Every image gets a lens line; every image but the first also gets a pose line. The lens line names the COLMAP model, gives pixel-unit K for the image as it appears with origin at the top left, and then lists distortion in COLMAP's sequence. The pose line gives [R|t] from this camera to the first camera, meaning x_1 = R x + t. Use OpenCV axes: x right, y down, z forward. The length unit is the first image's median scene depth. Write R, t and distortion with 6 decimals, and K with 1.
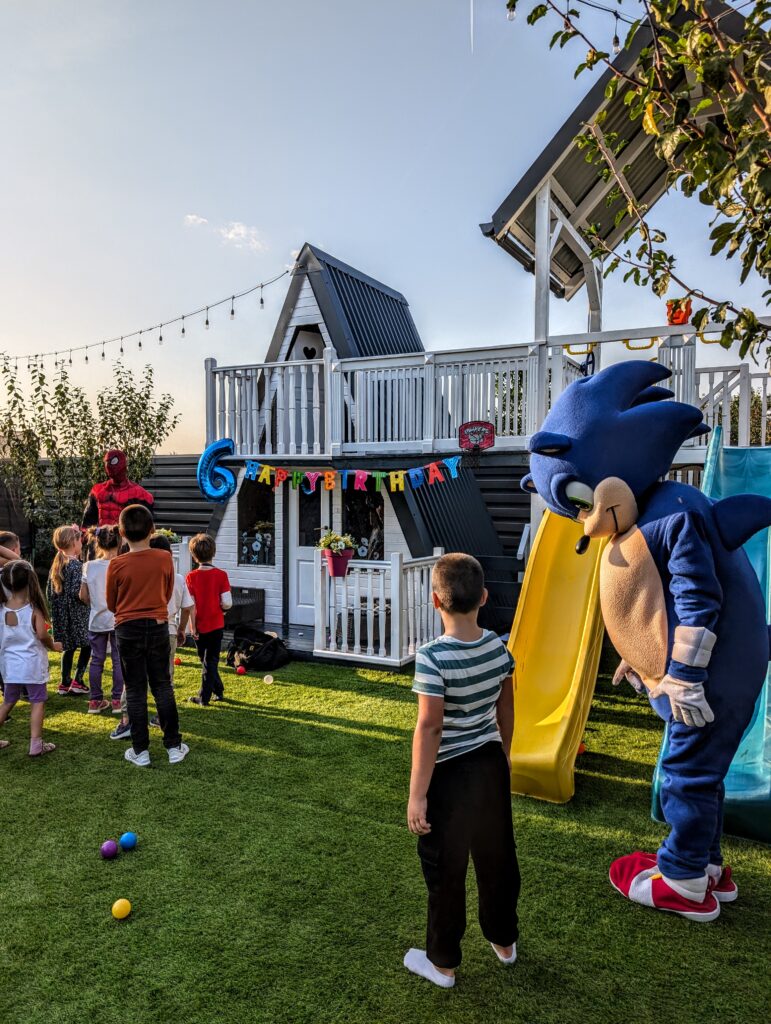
lens RADIAL K [[754.8, 0, 385.5], [0, 754.8, 512.0], [0, 0, 1]] dist [0.001898, -0.000161]
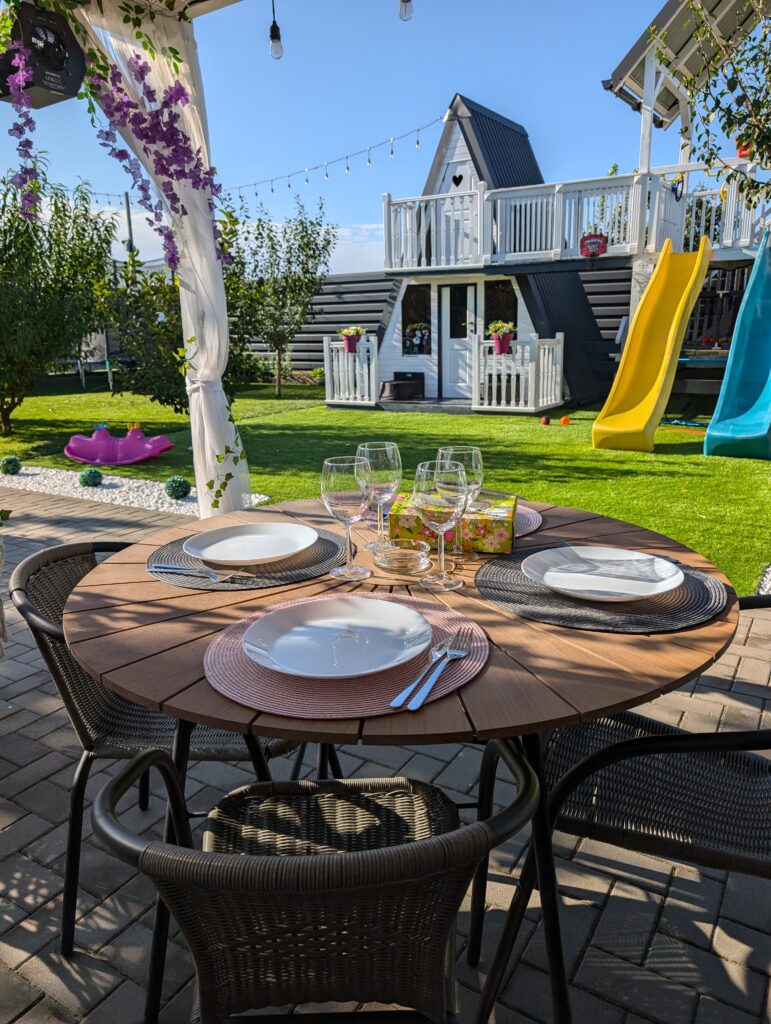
lens RADIAL K [[754.8, 0, 385.5], [0, 754.8, 512.0], [0, 0, 1]] dist [0.001898, -0.000161]
pose [[0.995289, -0.006194, -0.096756, -0.109427], [0.027307, 0.975466, 0.218448, 0.054032], [0.093029, -0.220061, 0.971040, -0.421765]]
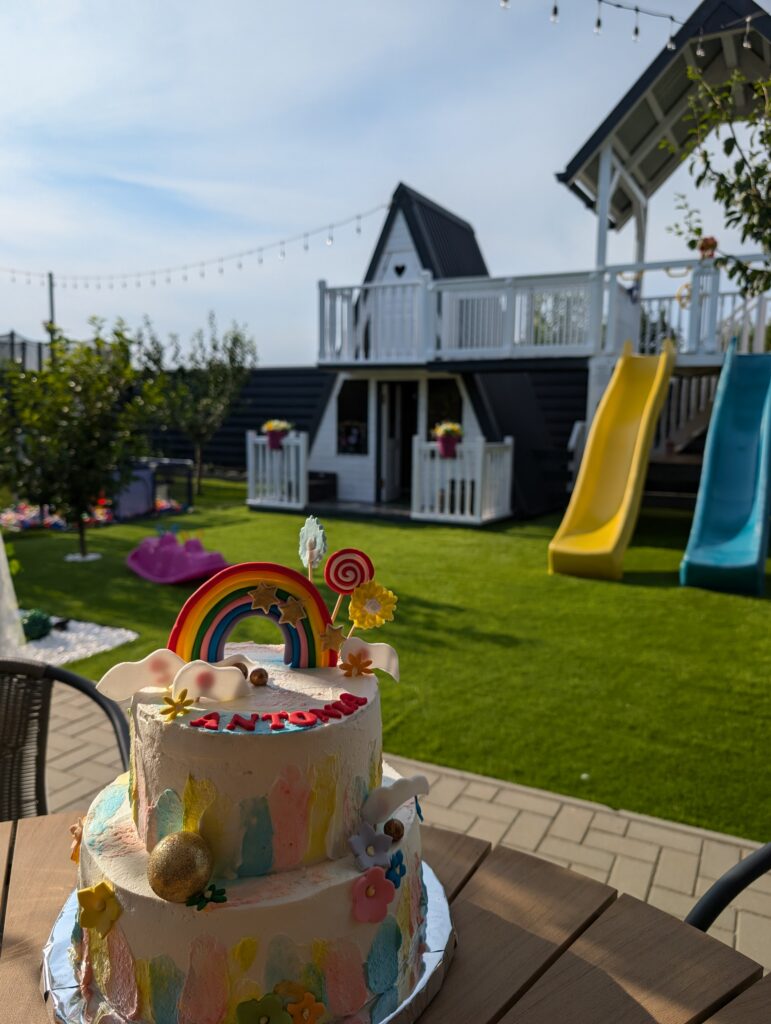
lens RADIAL K [[771.6, 0, 385.5], [0, 771.6, 512.0], [0, 0, 1]] dist [-0.008655, 0.001719]
pose [[0.999670, 0.014484, -0.021234, -0.099475], [-0.012475, 0.995696, 0.091838, 0.053433], [0.022473, -0.091543, 0.995548, -0.272466]]
